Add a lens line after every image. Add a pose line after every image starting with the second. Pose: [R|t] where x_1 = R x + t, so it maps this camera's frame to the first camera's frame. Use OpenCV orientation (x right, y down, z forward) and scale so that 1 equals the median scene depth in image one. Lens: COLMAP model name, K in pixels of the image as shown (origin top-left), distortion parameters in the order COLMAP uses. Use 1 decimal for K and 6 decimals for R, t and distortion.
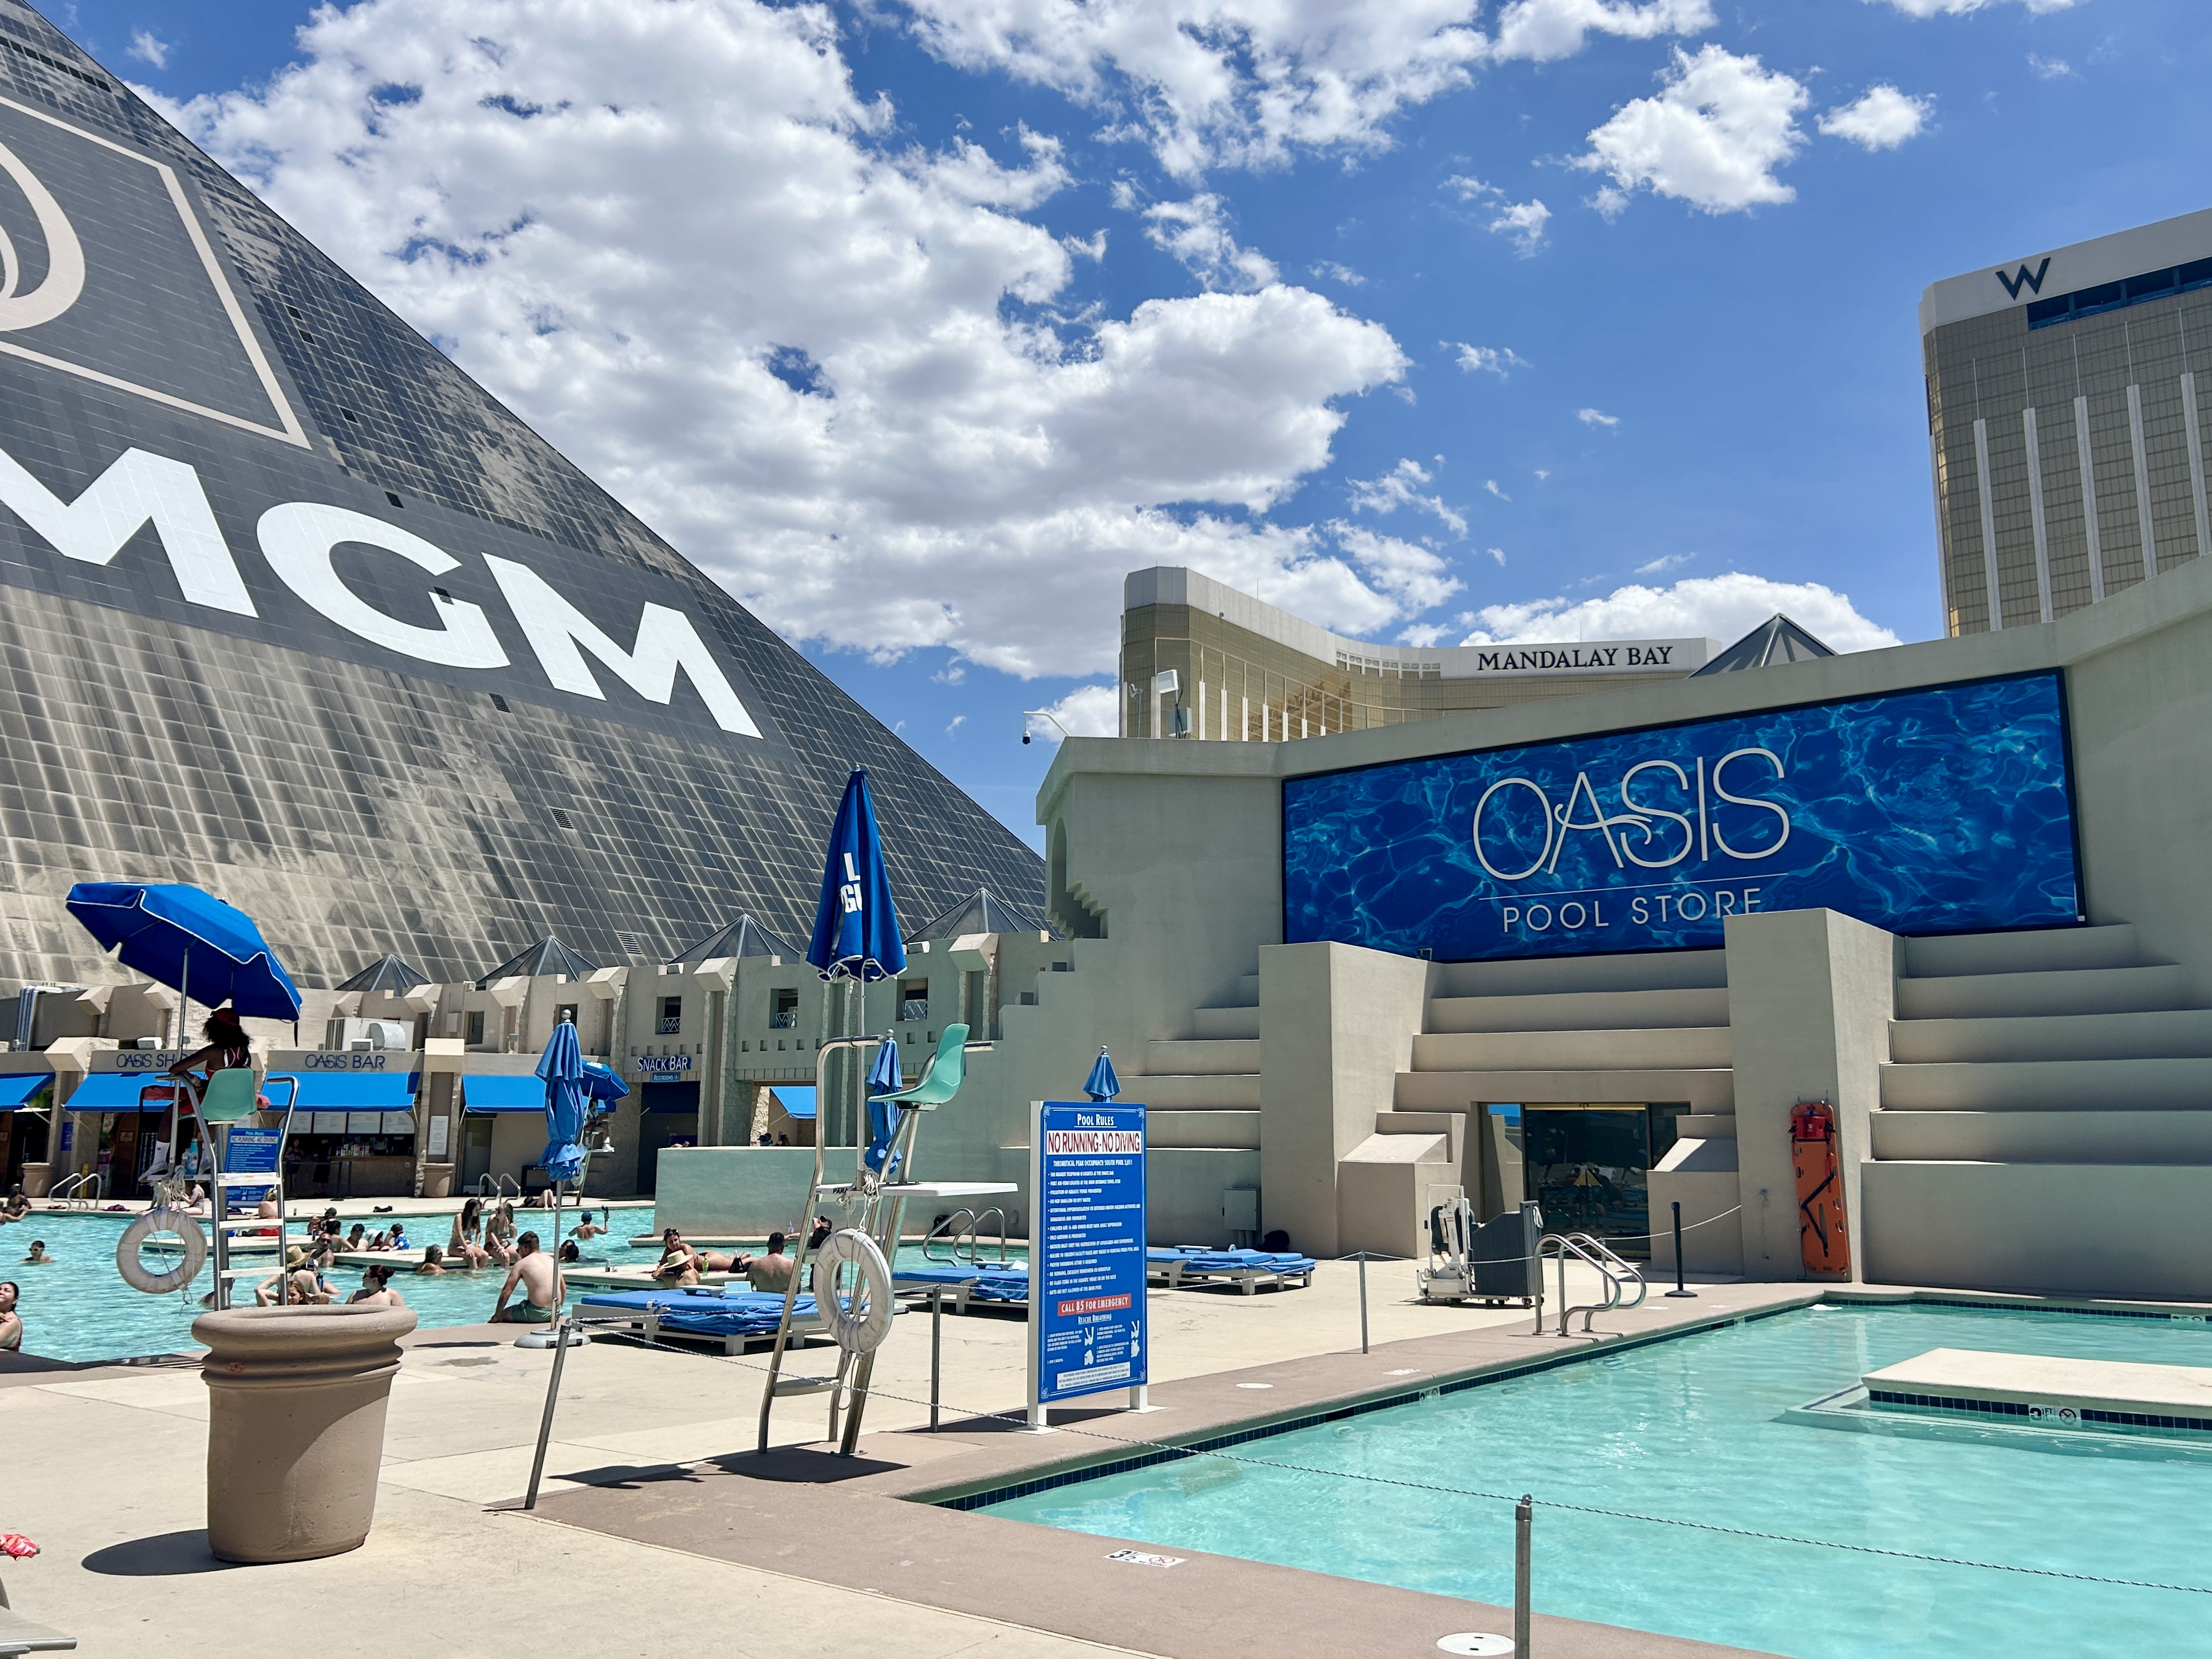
lens RADIAL K [[1681.3, 0, 1106.0], [0, 1681.3, 829.5], [0, 0, 1]] dist [0.043566, -0.109833]
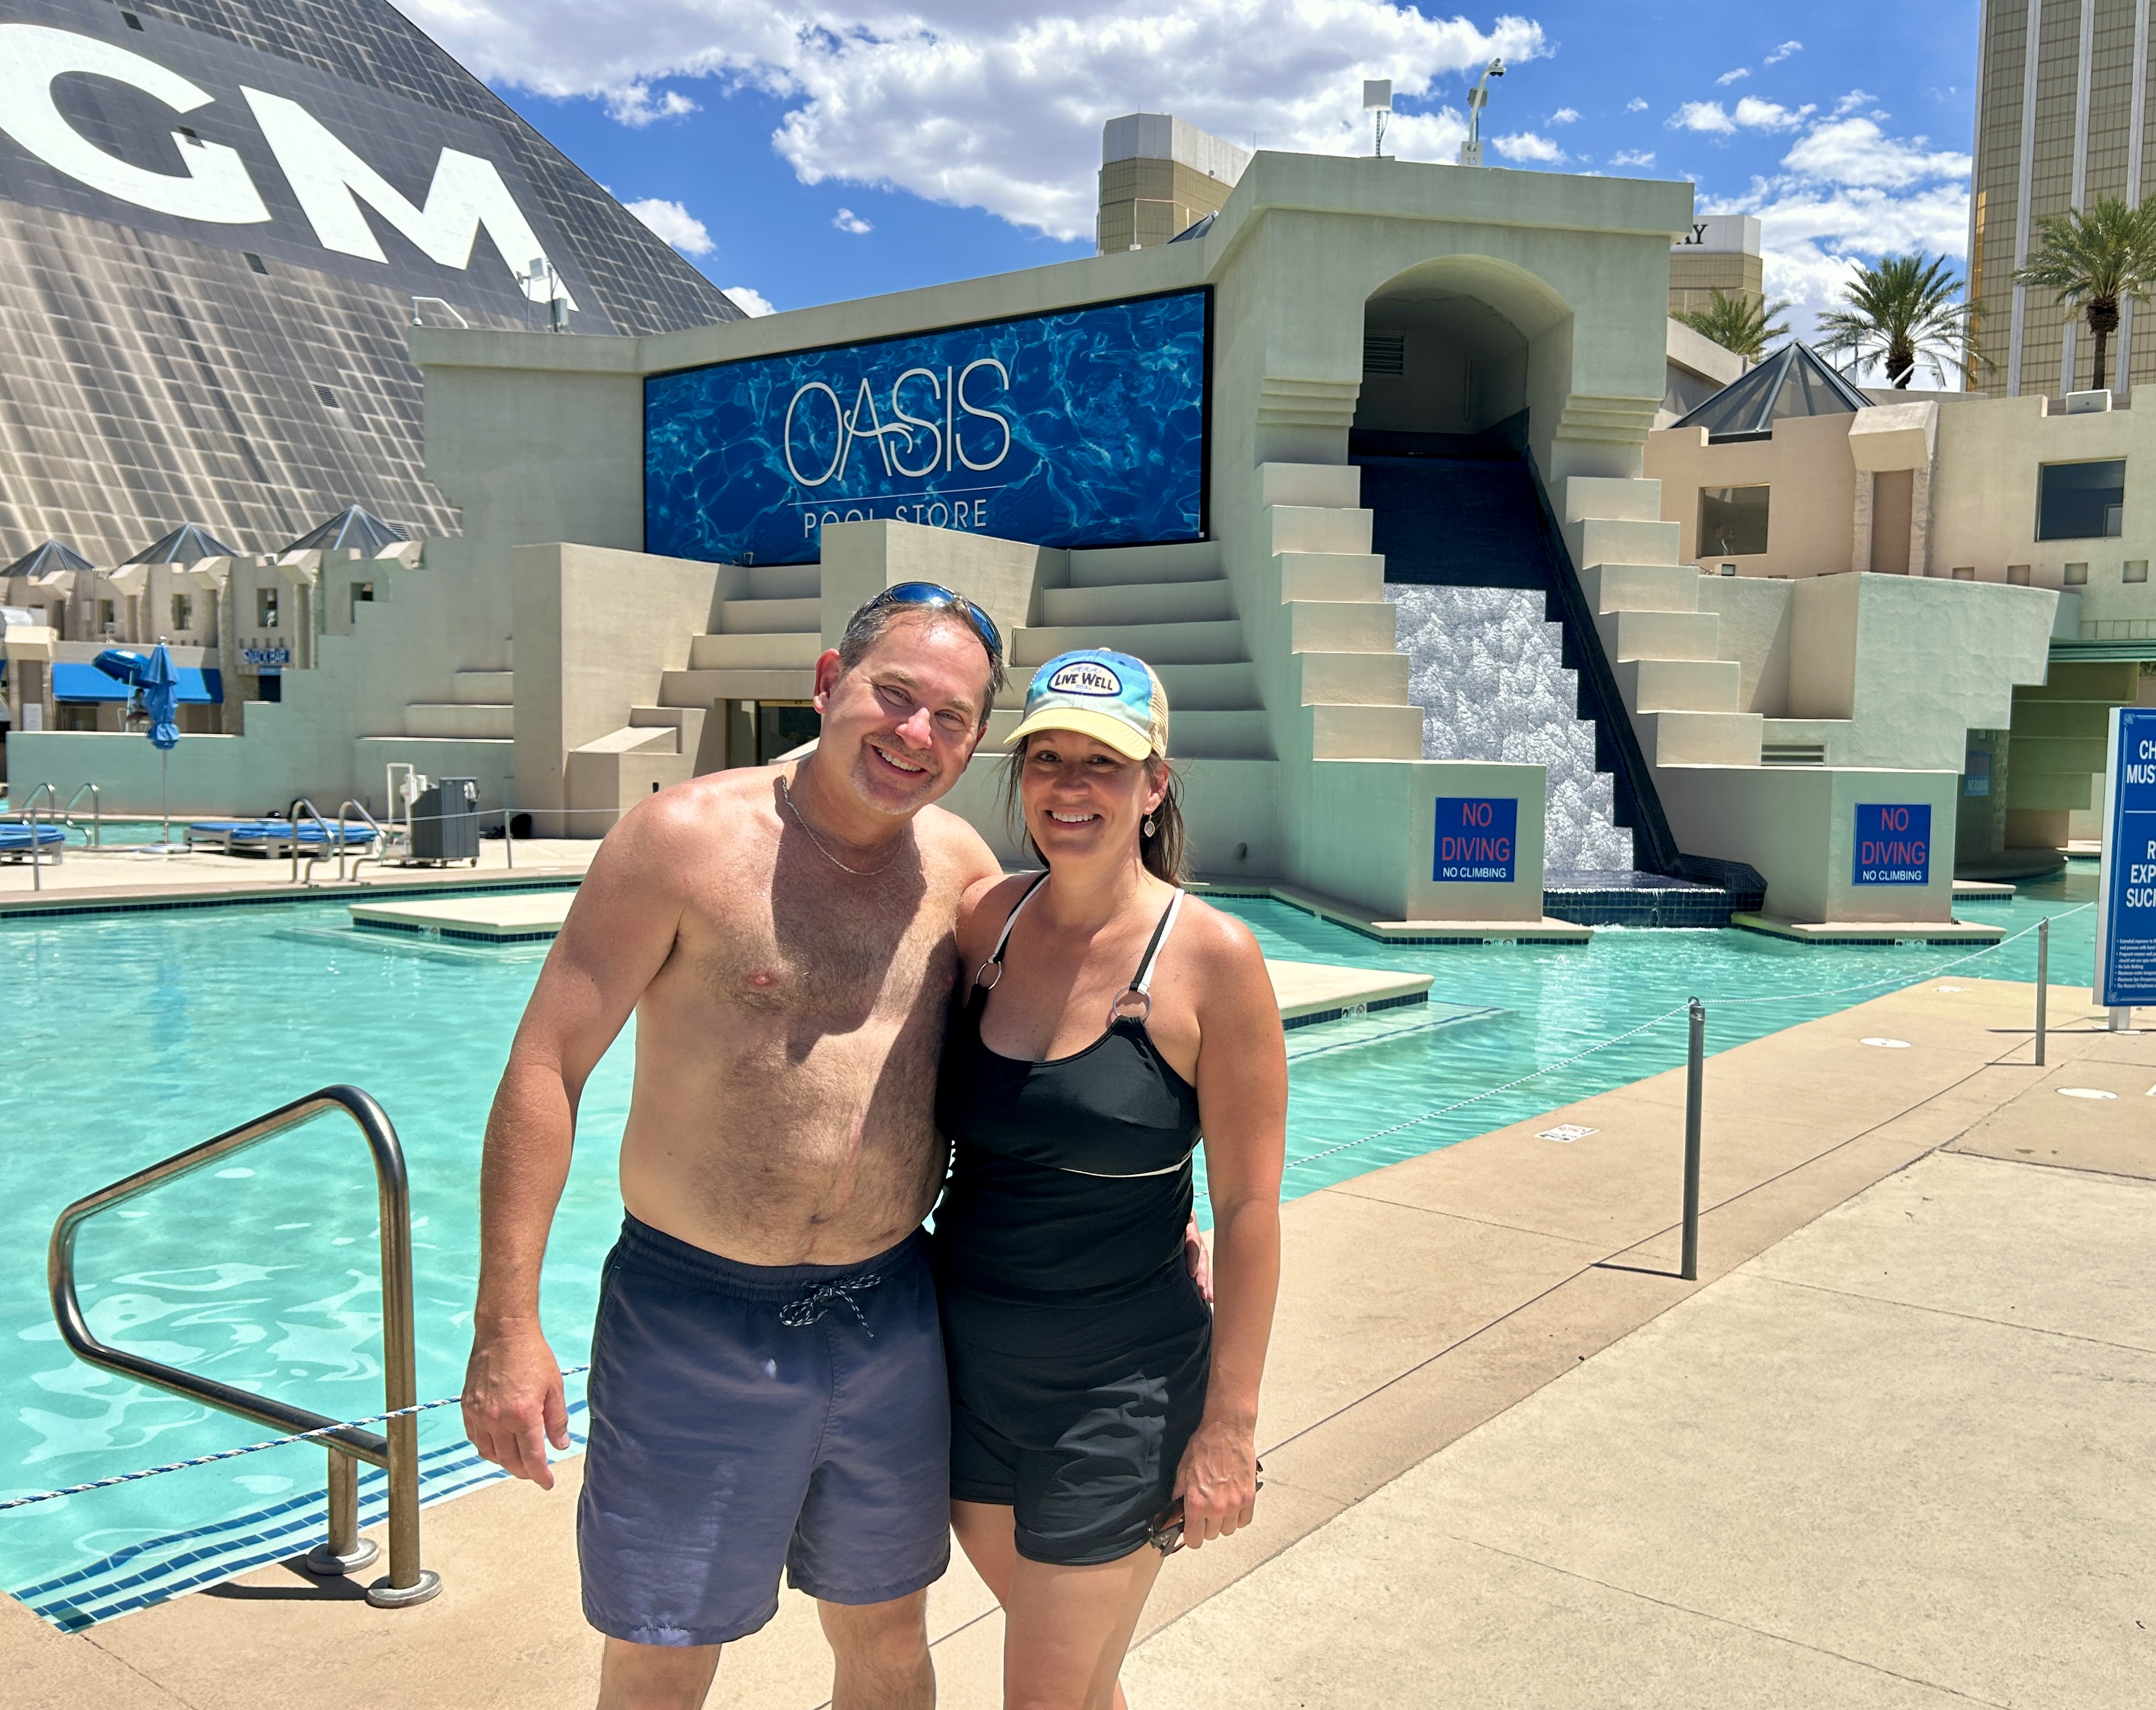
lens RADIAL K [[1793.7, 0, 1148.8], [0, 1793.7, 856.4], [0, 0, 1]] dist [0.045799, -0.073413]
pose [[0.999637, 0.017802, 0.020229, 0.387912], [-0.022049, 0.971924, 0.234259, -0.010714], [-0.015490, -0.234620, 0.971964, -0.105379]]
